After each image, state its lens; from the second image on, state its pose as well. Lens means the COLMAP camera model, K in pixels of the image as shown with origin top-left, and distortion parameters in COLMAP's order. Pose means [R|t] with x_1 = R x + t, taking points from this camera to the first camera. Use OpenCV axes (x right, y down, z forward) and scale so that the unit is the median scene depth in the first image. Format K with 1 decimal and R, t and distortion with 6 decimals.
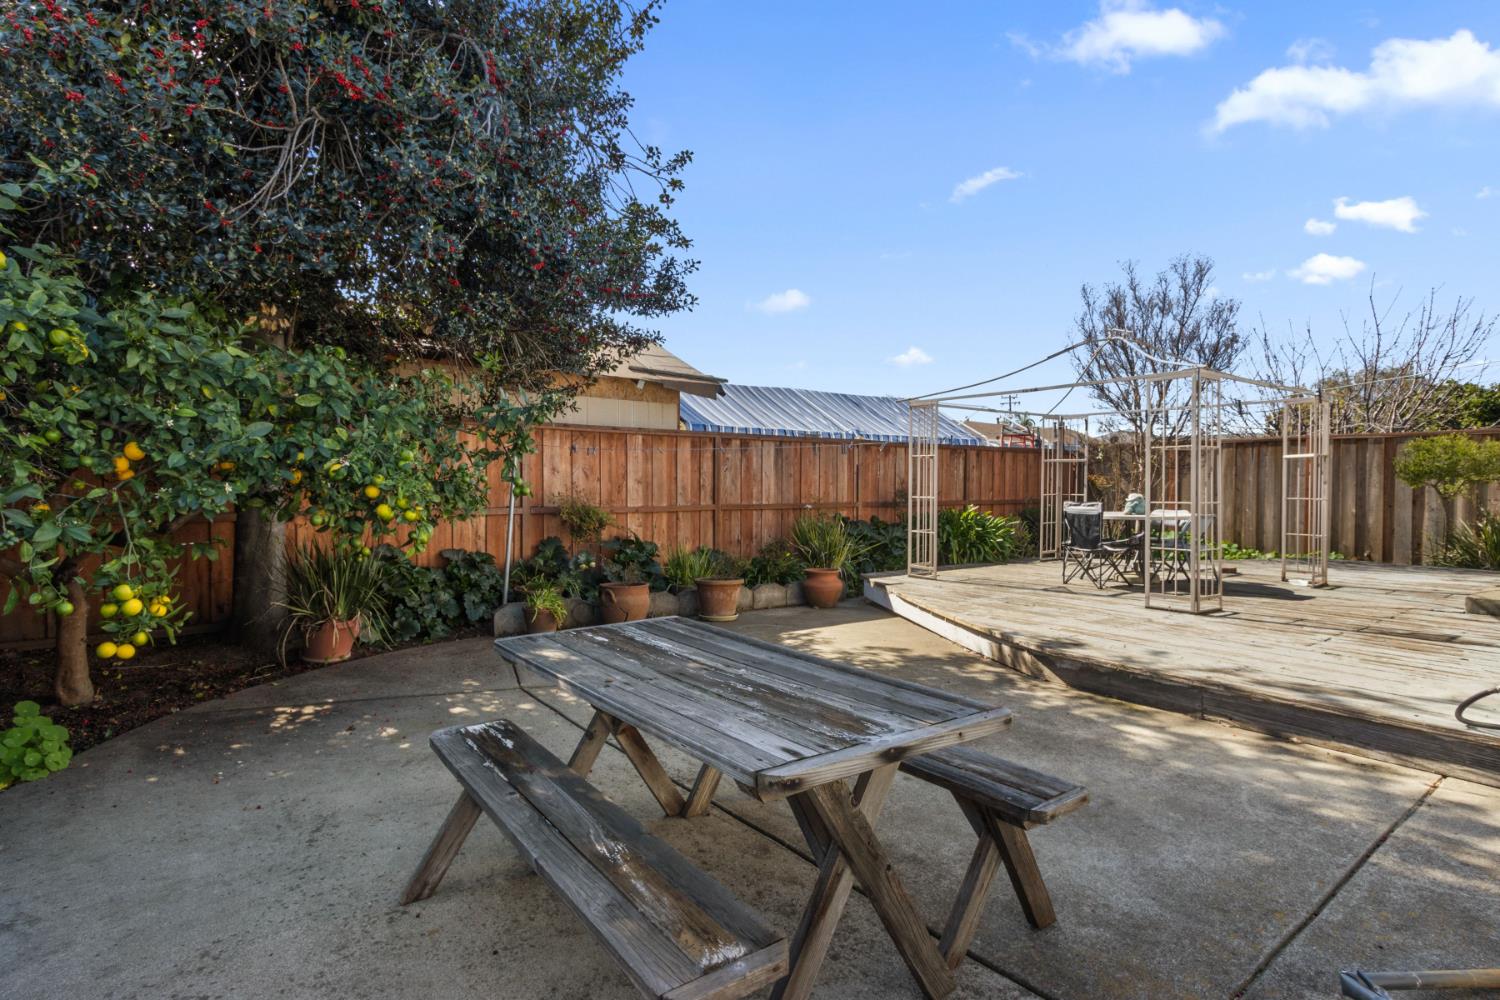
lens RADIAL K [[692.4, 0, 741.0], [0, 692.4, 486.3], [0, 0, 1]] dist [0.002259, -0.000349]
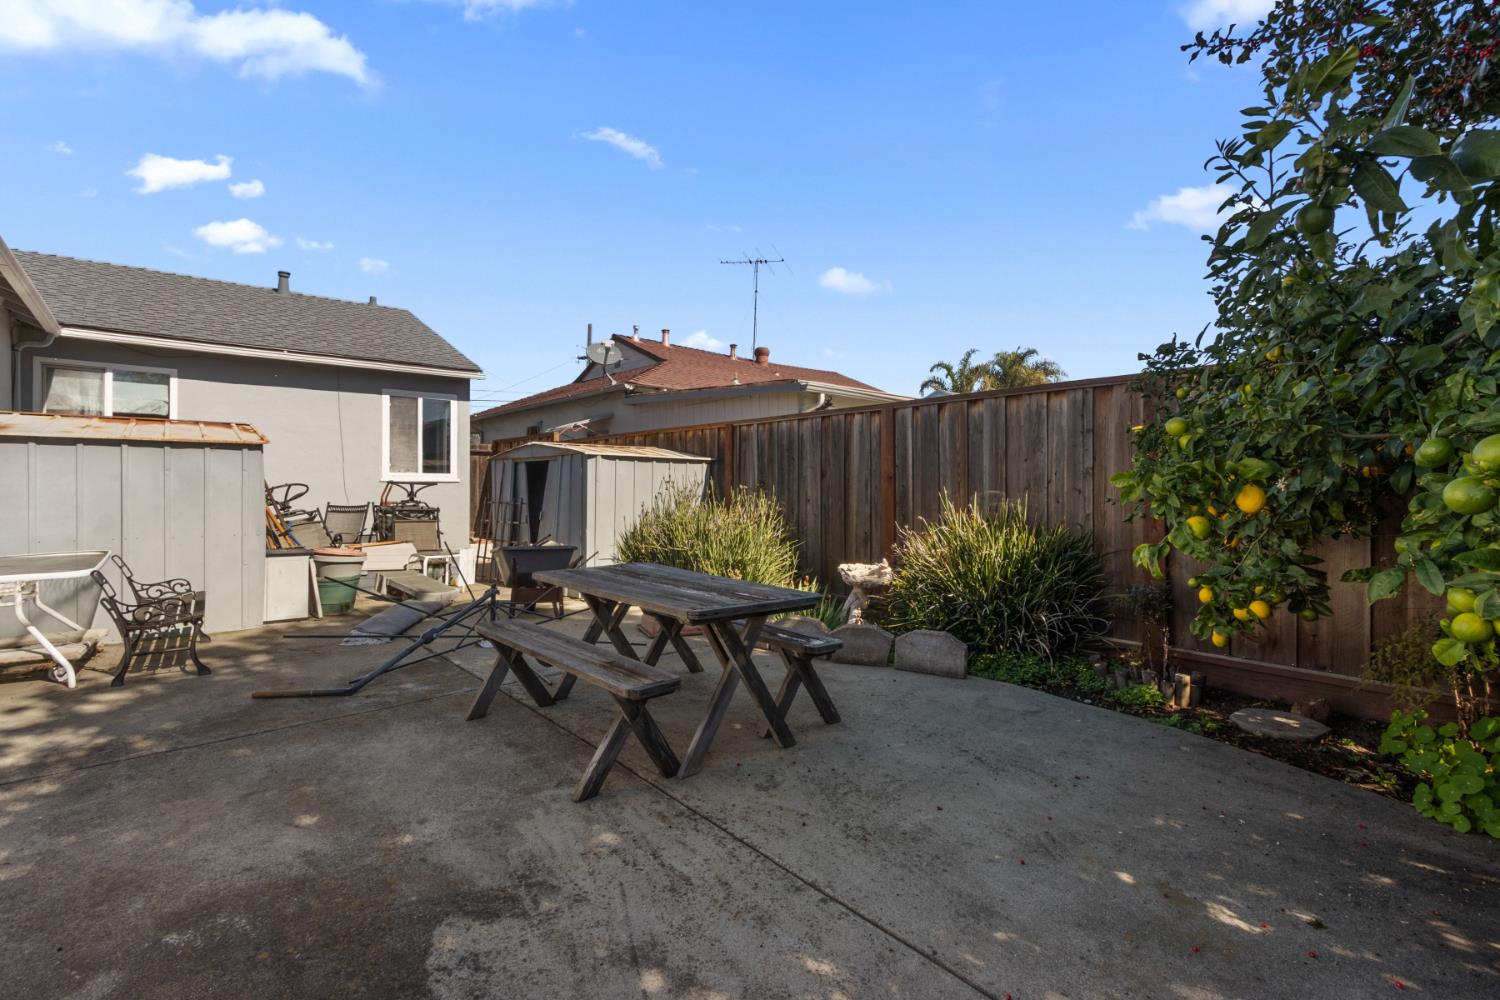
lens RADIAL K [[692.4, 0, 741.0], [0, 692.4, 486.3], [0, 0, 1]] dist [0.002259, -0.000349]
pose [[-0.998484, -0.009389, -0.054242, -0.112873], [-0.009284, 0.999955, -0.002188, 0.017727], [0.054260, -0.001681, -0.998525, 2.090694]]
